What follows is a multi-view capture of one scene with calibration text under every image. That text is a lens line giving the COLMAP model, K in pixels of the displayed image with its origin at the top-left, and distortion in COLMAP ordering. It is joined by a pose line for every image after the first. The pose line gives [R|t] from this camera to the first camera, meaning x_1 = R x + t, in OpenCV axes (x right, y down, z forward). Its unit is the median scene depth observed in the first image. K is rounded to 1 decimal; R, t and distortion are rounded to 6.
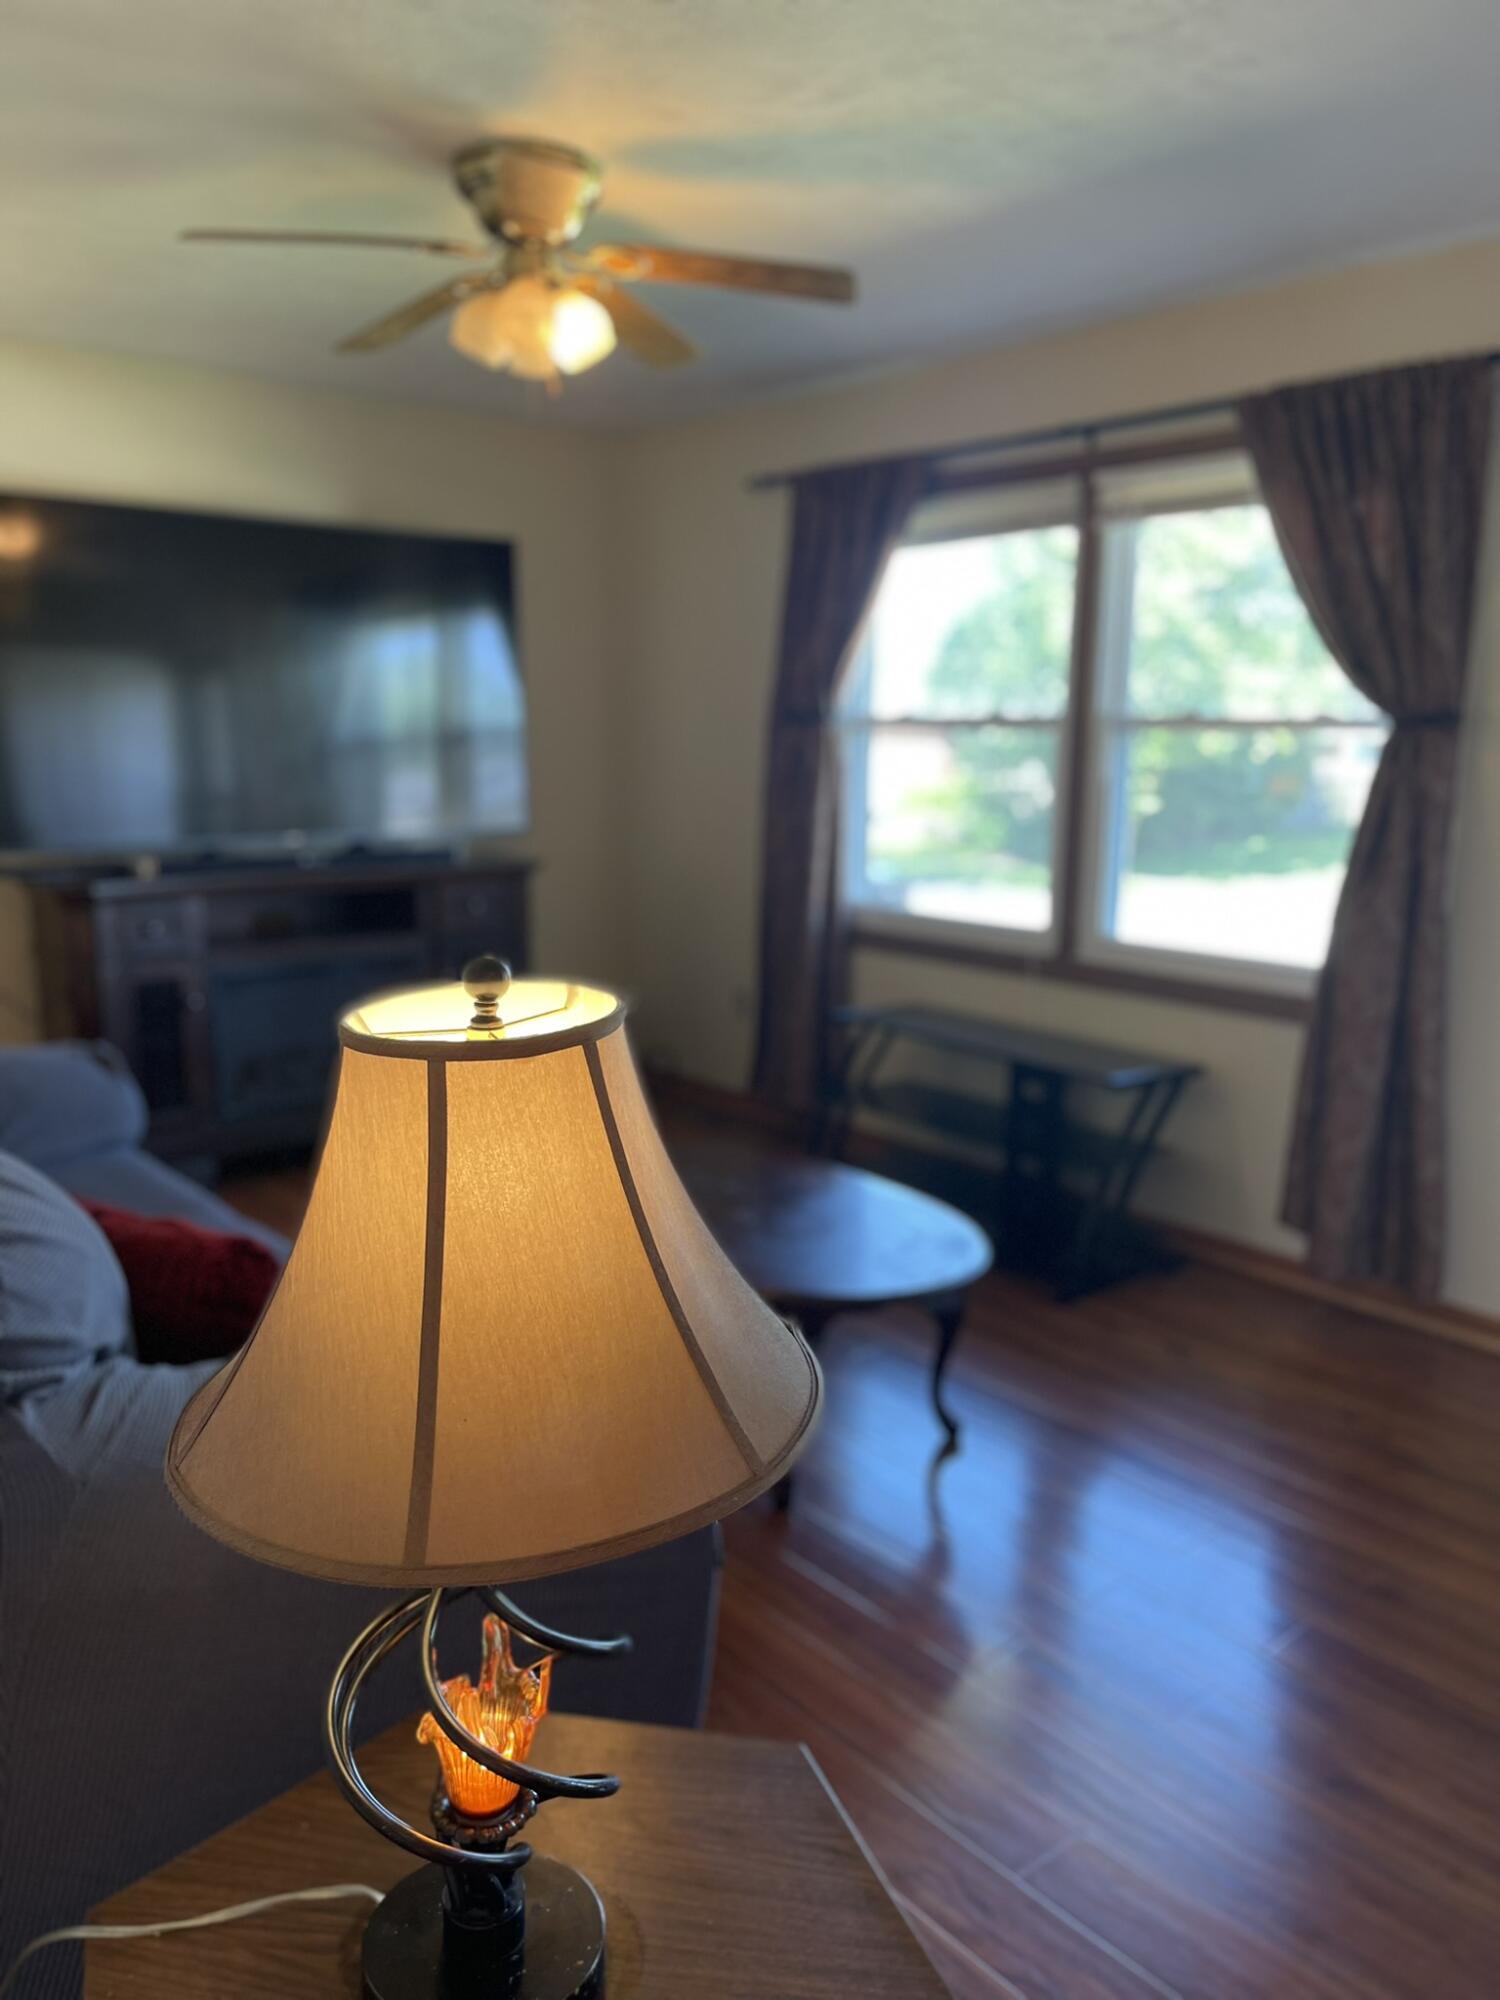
lens RADIAL K [[1518.4, 0, 767.6], [0, 1518.4, 1003.0], [0, 0, 1]] dist [0.058388, -0.081259]
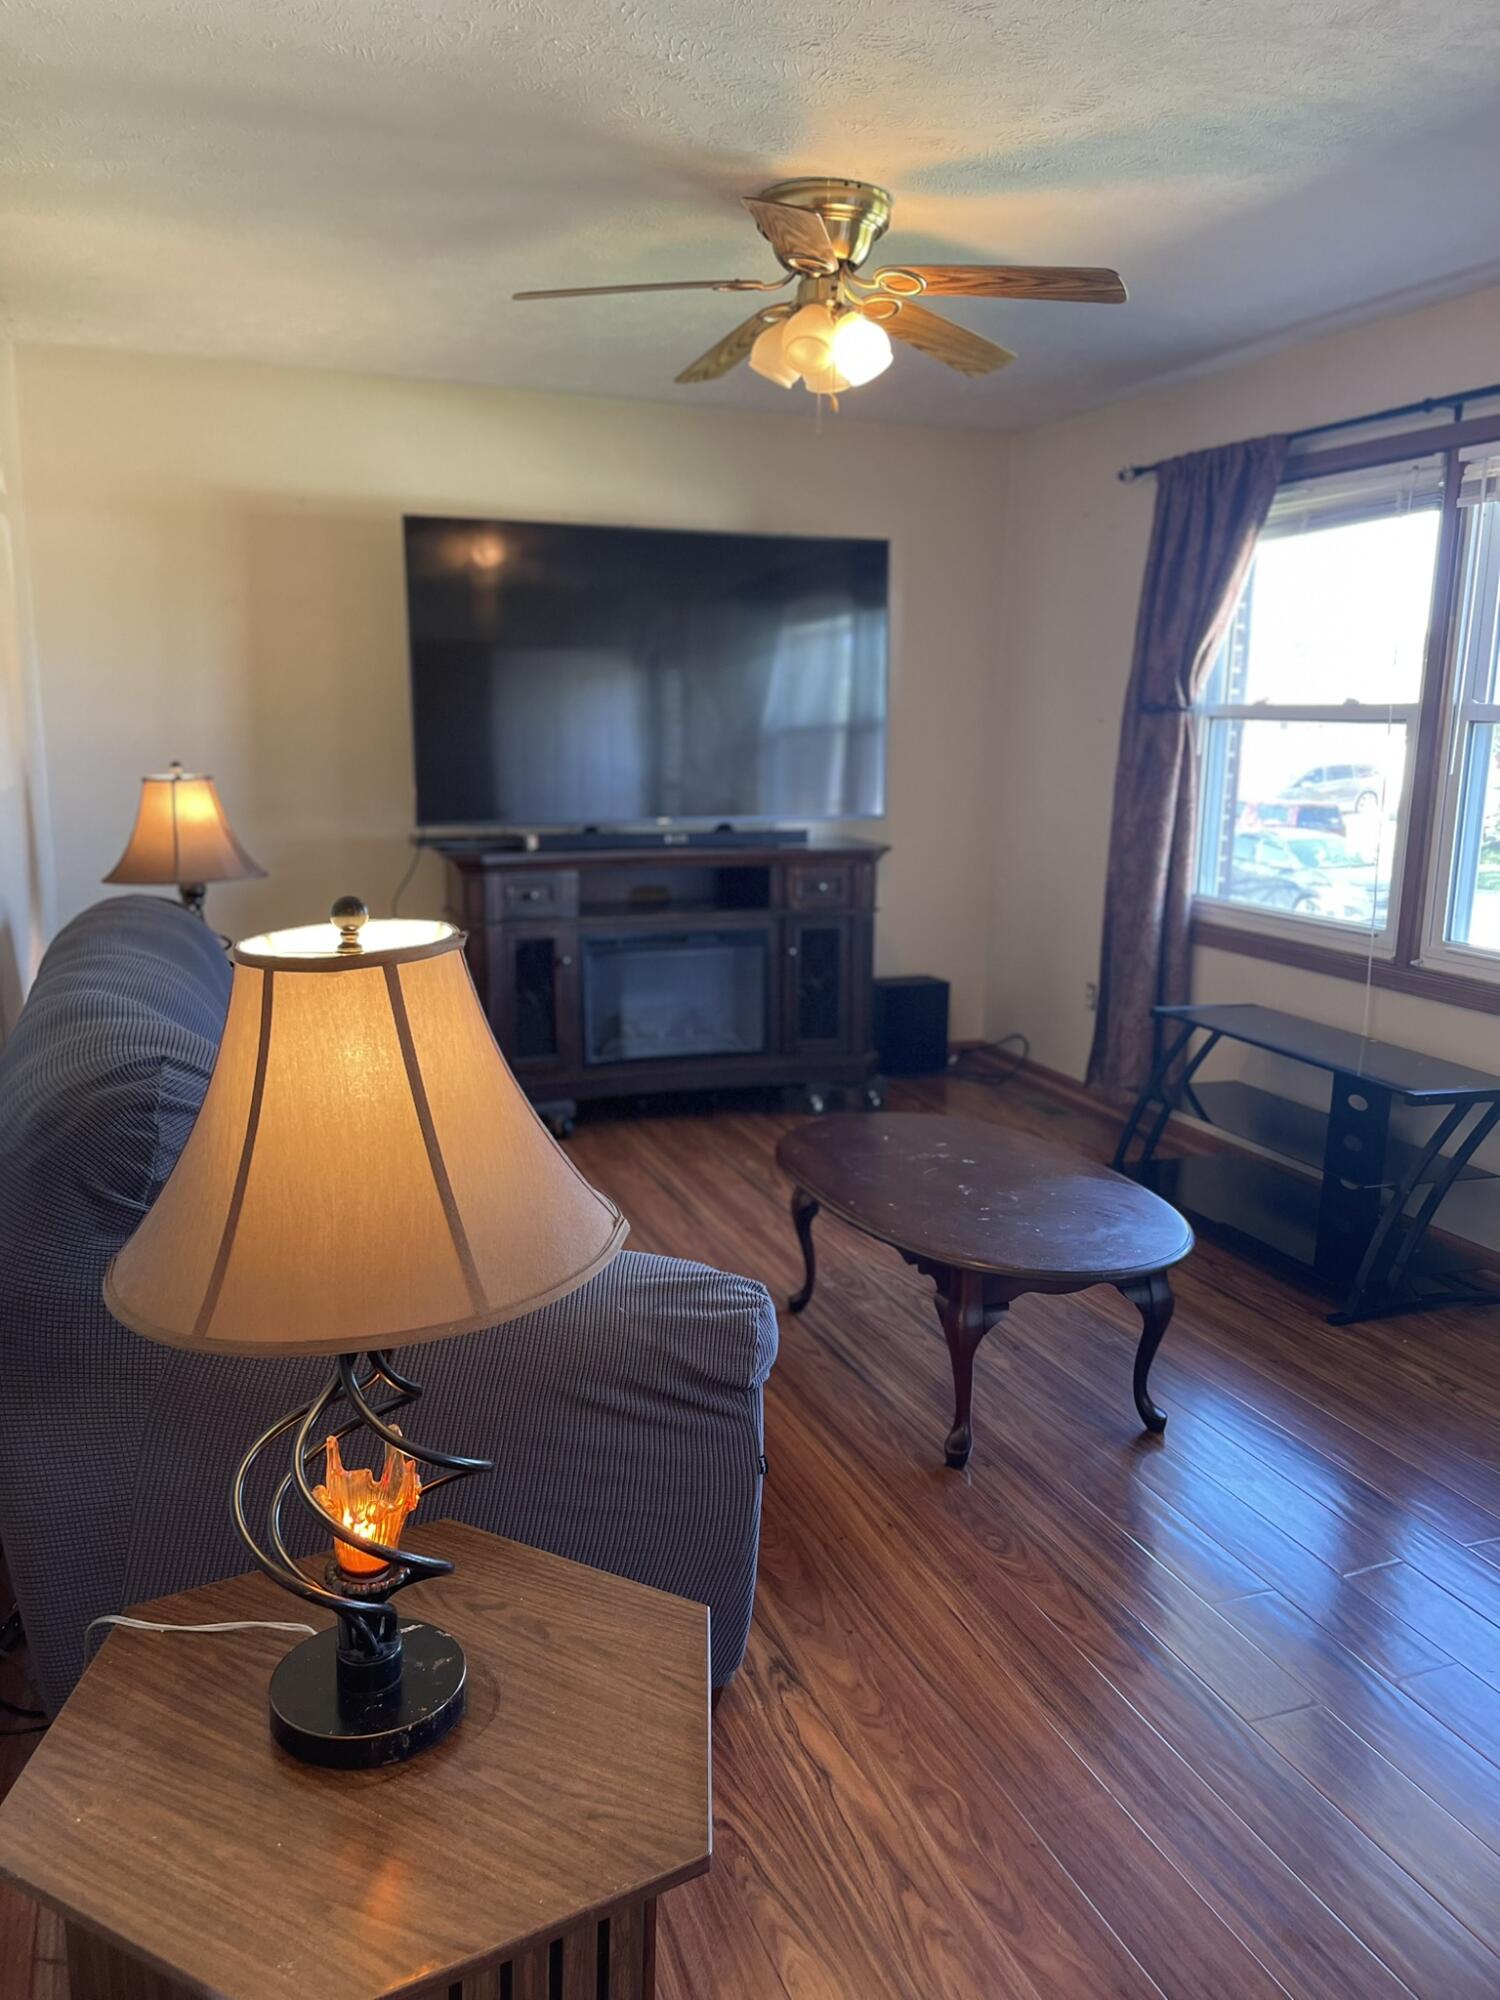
lens RADIAL K [[1518.4, 0, 742.6], [0, 1518.4, 992.4], [0, 0, 1]] dist [0.058388, -0.081259]
pose [[0.943202, 0.060255, -0.326710, 0.172438], [-0.060635, 0.998119, 0.009032, 0.005617], [0.326640, 0.011291, 0.945081, -0.034826]]
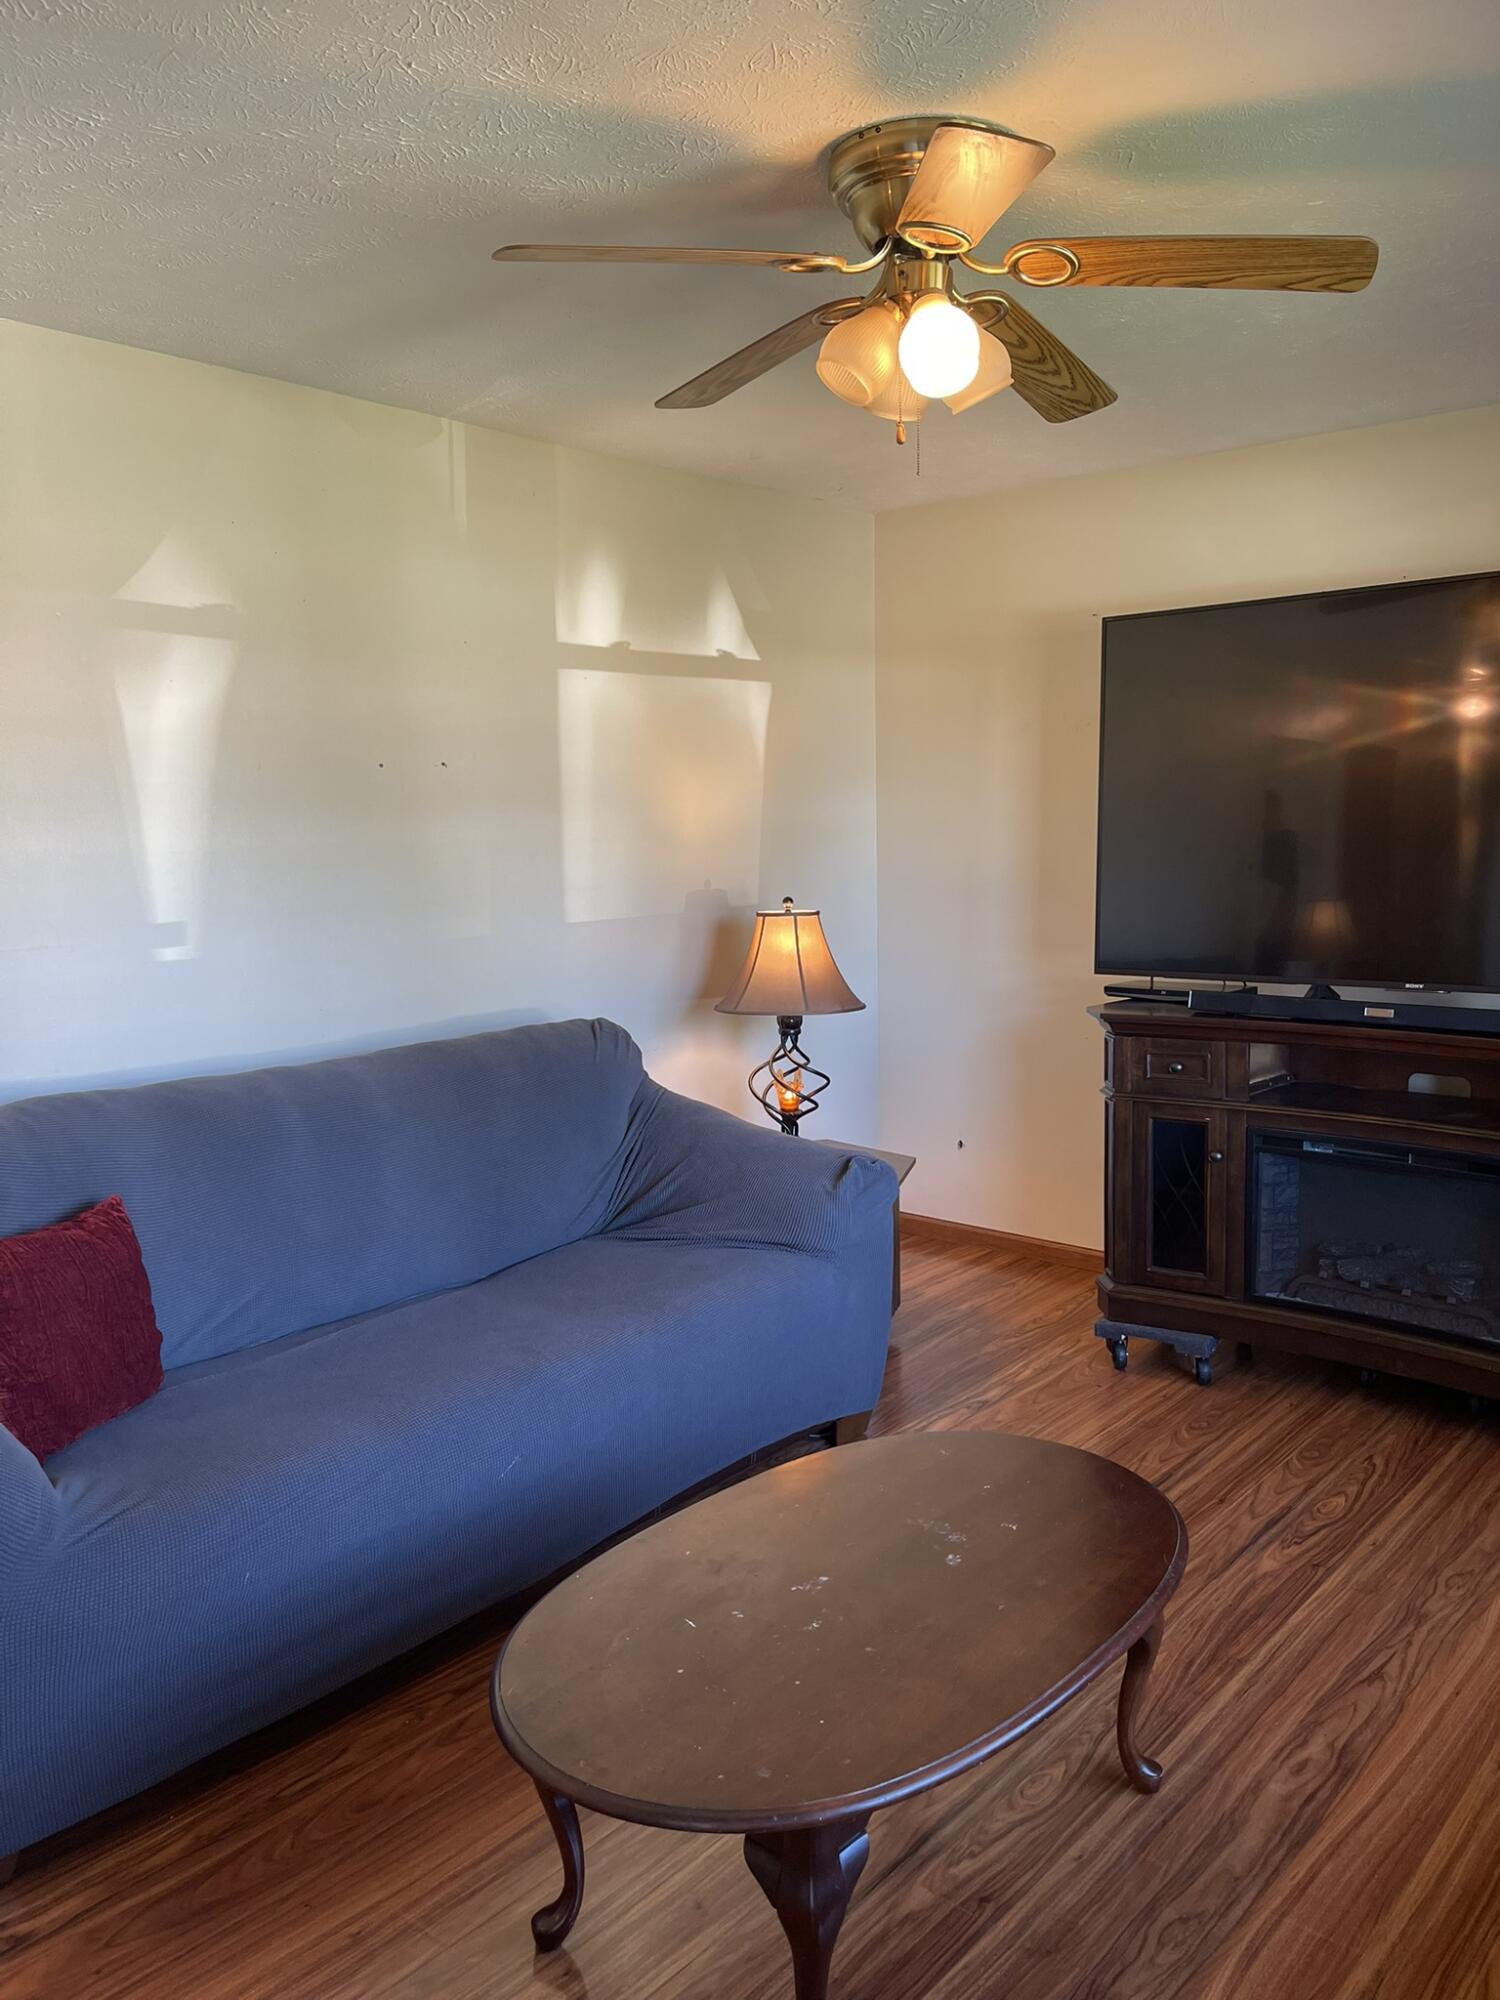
lens RADIAL K [[1518.4, 0, 747.2], [0, 1518.4, 1002.1], [0, 0, 1]] dist [0.058388, -0.081259]
pose [[0.152072, 0.106655, -0.982598, 0.629526], [-0.155377, 0.984379, 0.082801, -0.170932], [0.976080, 0.140081, 0.166268, 0.830436]]
